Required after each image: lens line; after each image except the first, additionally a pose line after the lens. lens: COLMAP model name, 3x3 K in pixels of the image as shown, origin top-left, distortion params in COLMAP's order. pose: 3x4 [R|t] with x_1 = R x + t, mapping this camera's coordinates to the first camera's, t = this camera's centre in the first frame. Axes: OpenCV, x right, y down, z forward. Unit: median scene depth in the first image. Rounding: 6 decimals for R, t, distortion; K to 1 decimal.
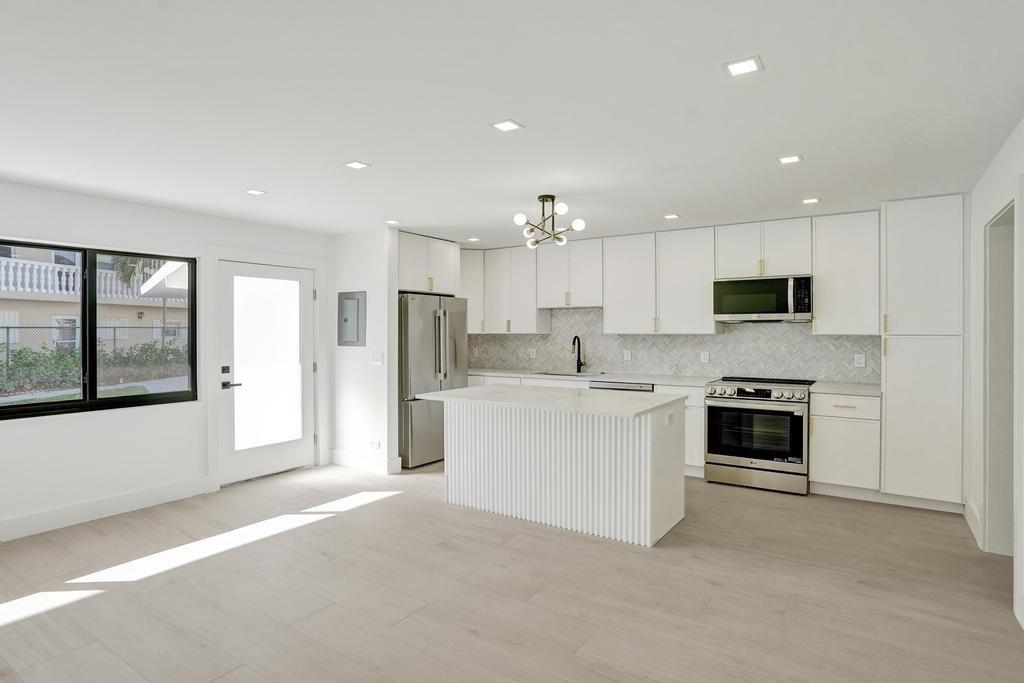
lens RADIAL K [[546.8, 0, 512.0], [0, 546.8, 341.5], [0, 0, 1]] dist [-0.056011, 0.036123]
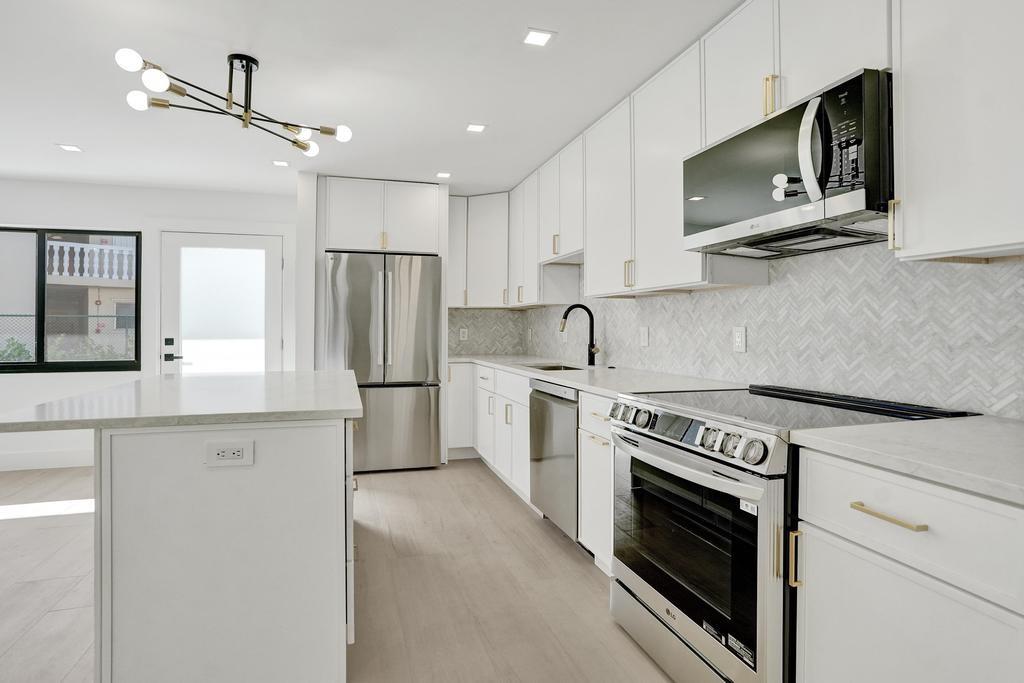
lens RADIAL K [[552.4, 0, 508.3], [0, 552.4, 325.7], [0, 0, 1]] dist [-0.057358, 0.036852]
pose [[0.774931, -0.001610, -0.632044, 0.518672], [-0.012752, 0.999753, -0.018182, 0.029435], [0.631917, 0.022150, 0.774719, 0.552582]]
